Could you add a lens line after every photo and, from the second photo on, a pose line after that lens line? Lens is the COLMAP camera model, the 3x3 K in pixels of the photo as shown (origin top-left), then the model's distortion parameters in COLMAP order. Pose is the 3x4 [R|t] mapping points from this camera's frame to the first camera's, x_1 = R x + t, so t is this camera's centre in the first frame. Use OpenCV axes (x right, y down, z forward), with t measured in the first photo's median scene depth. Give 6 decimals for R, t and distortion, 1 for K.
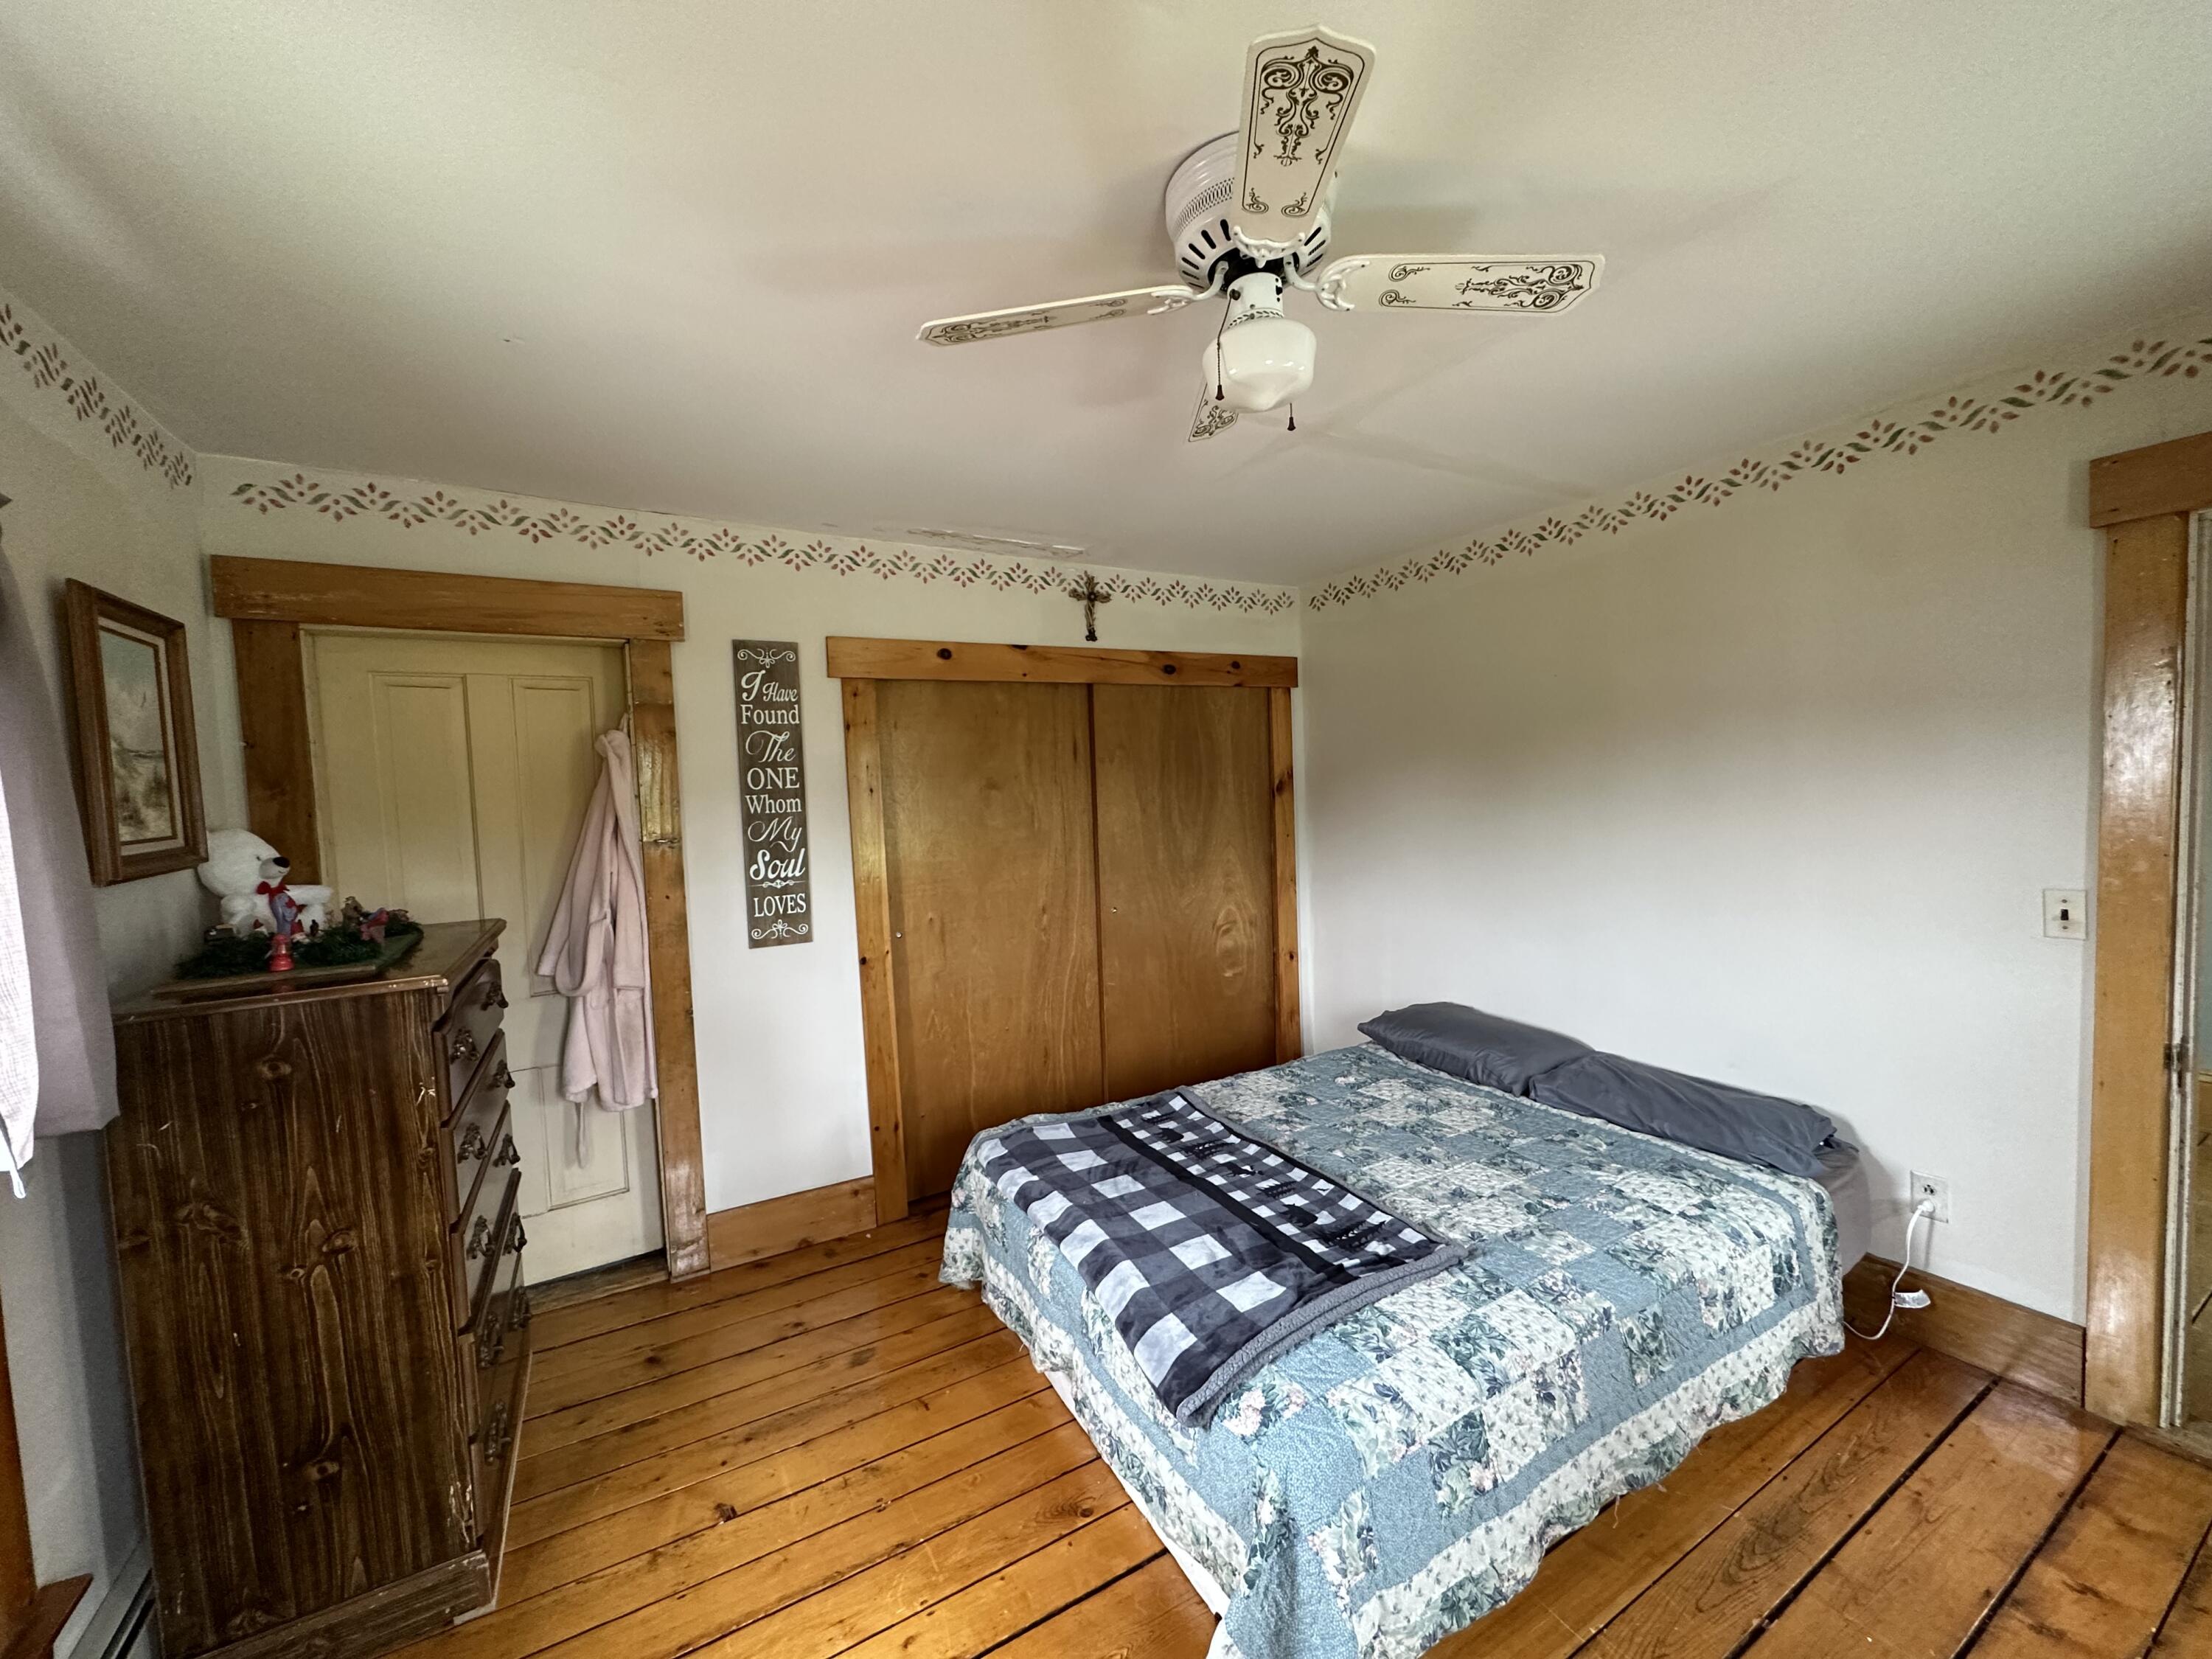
lens RADIAL K [[883.4, 0, 1106.0], [0, 883.4, 829.5], [0, 0, 1]] dist [-0.005810, 0.000365]
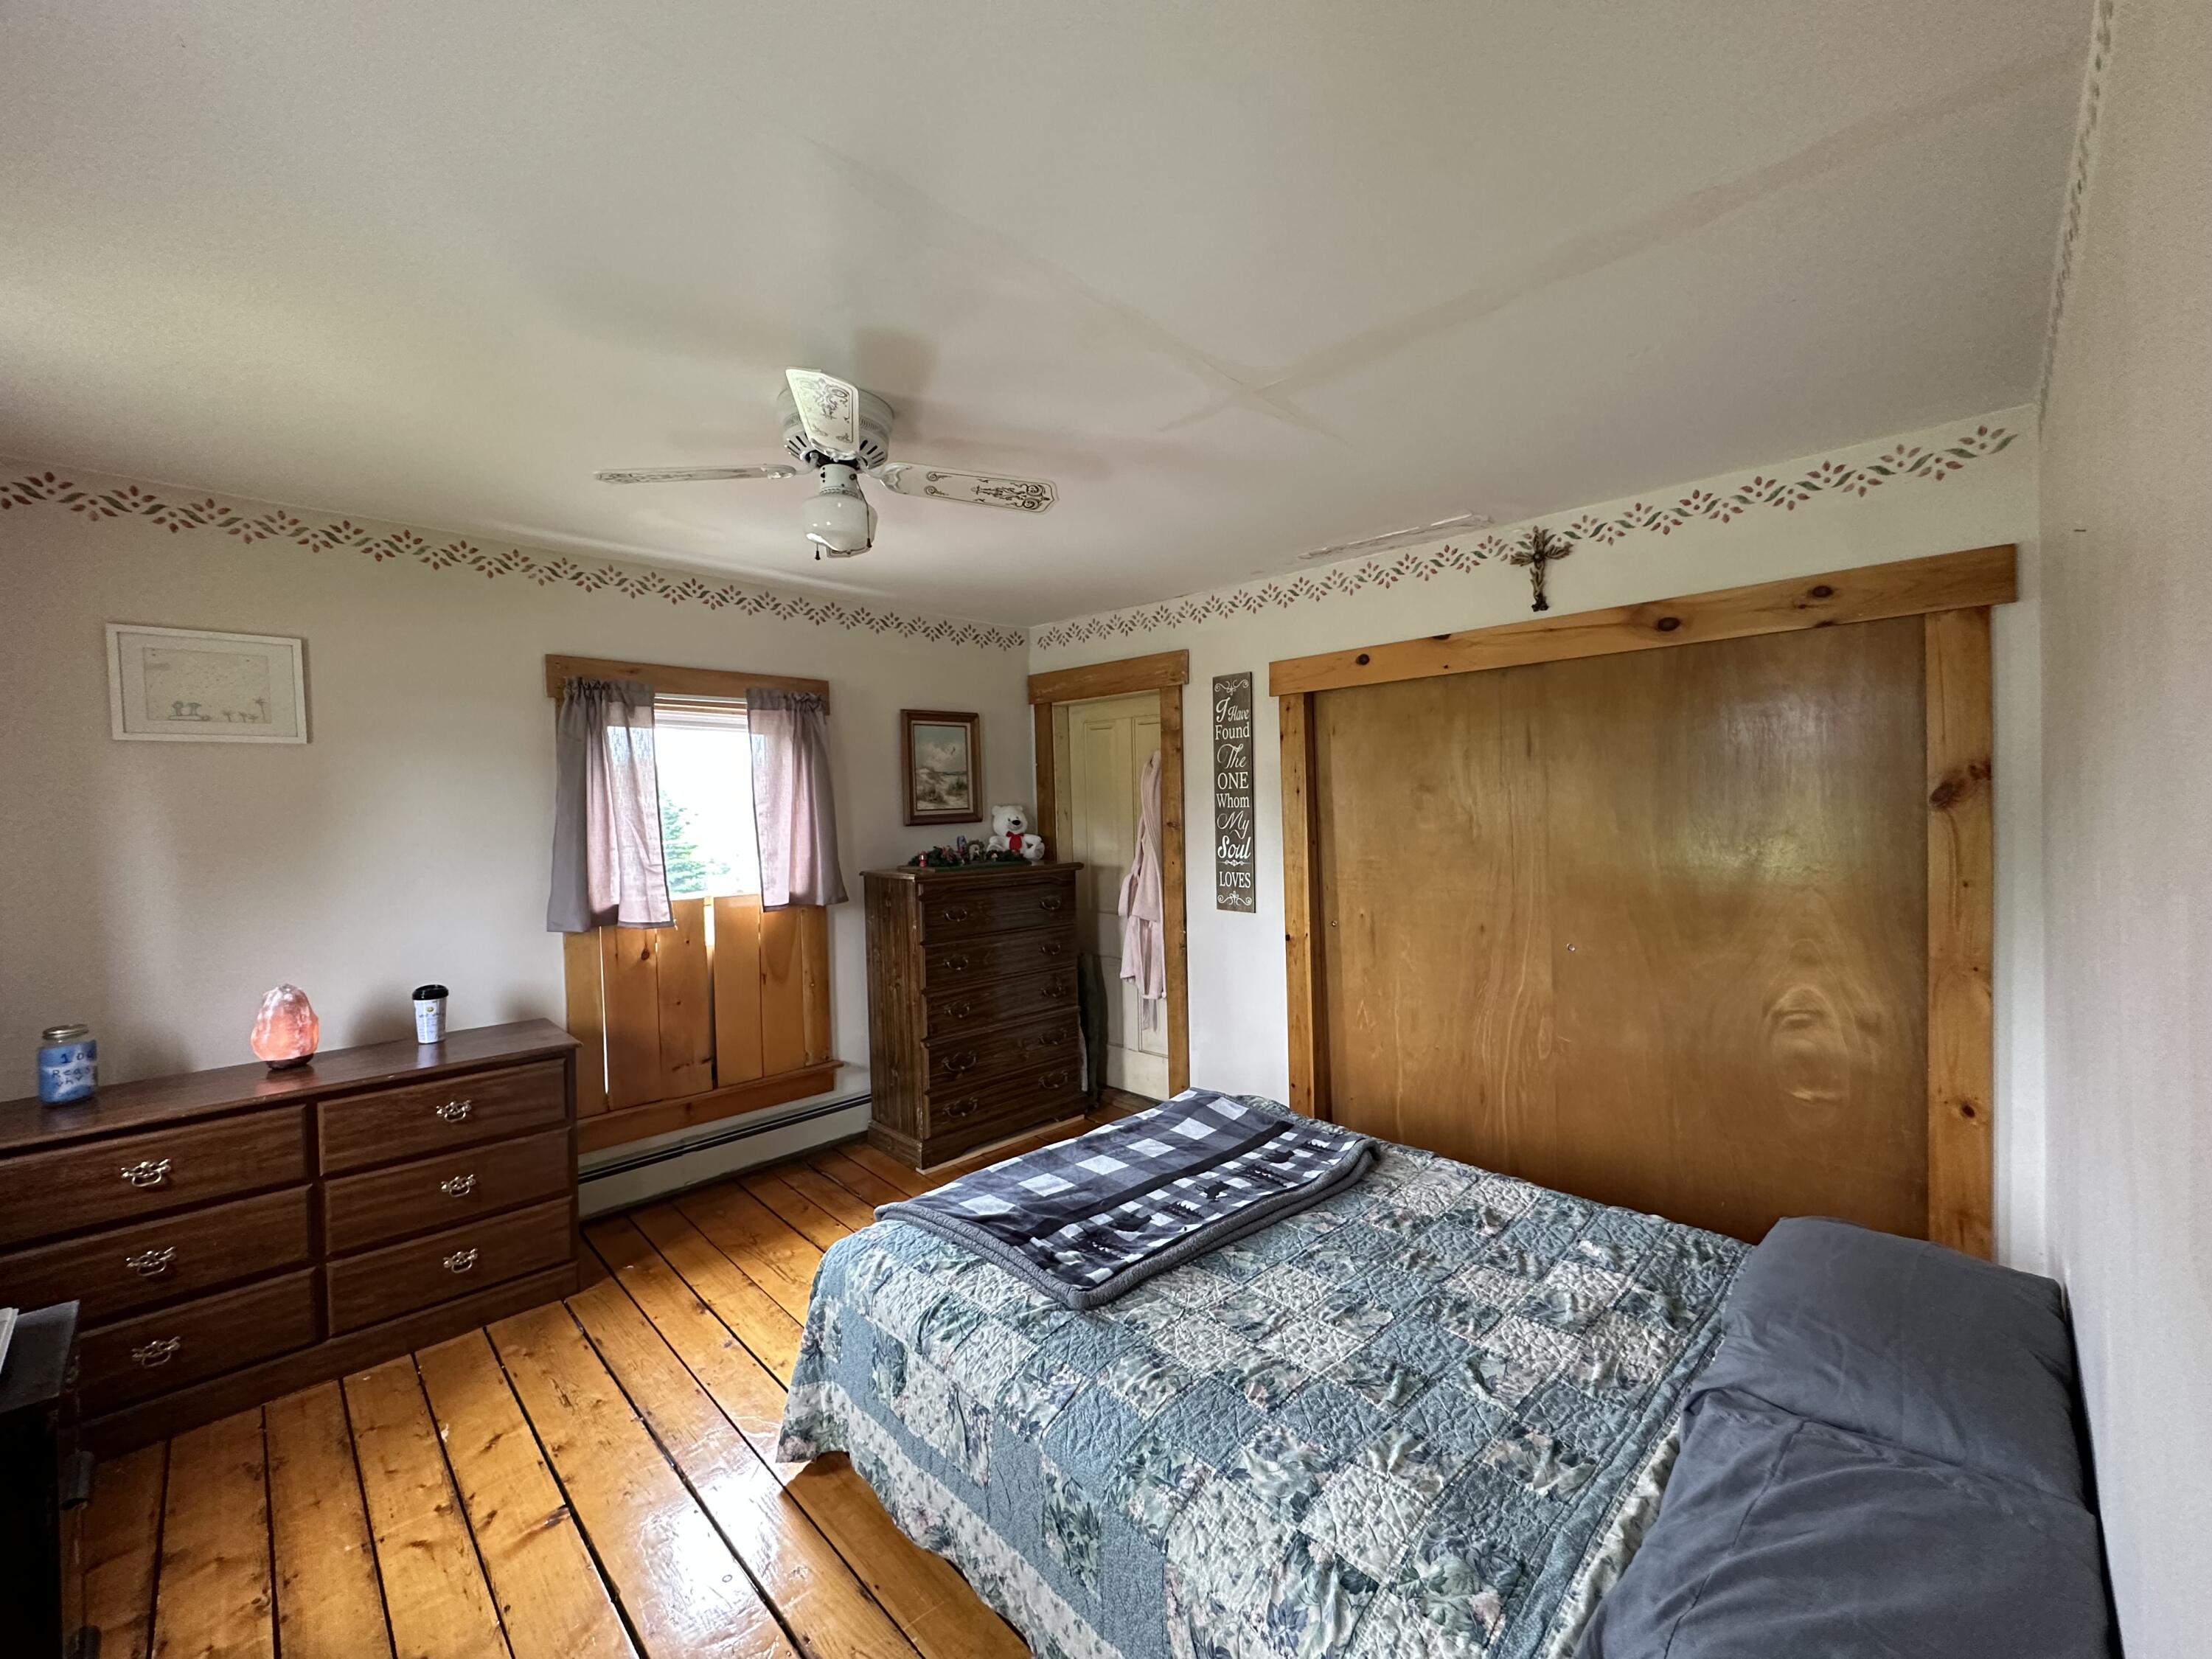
lens RADIAL K [[883.4, 0, 1106.0], [0, 883.4, 829.5], [0, 0, 1]] dist [-0.005810, 0.000365]
pose [[0.243542, 0.060153, -0.968023, 0.825005], [-0.041263, 0.997814, 0.051623, -0.045575], [0.969012, 0.027371, 0.245492, 0.503661]]
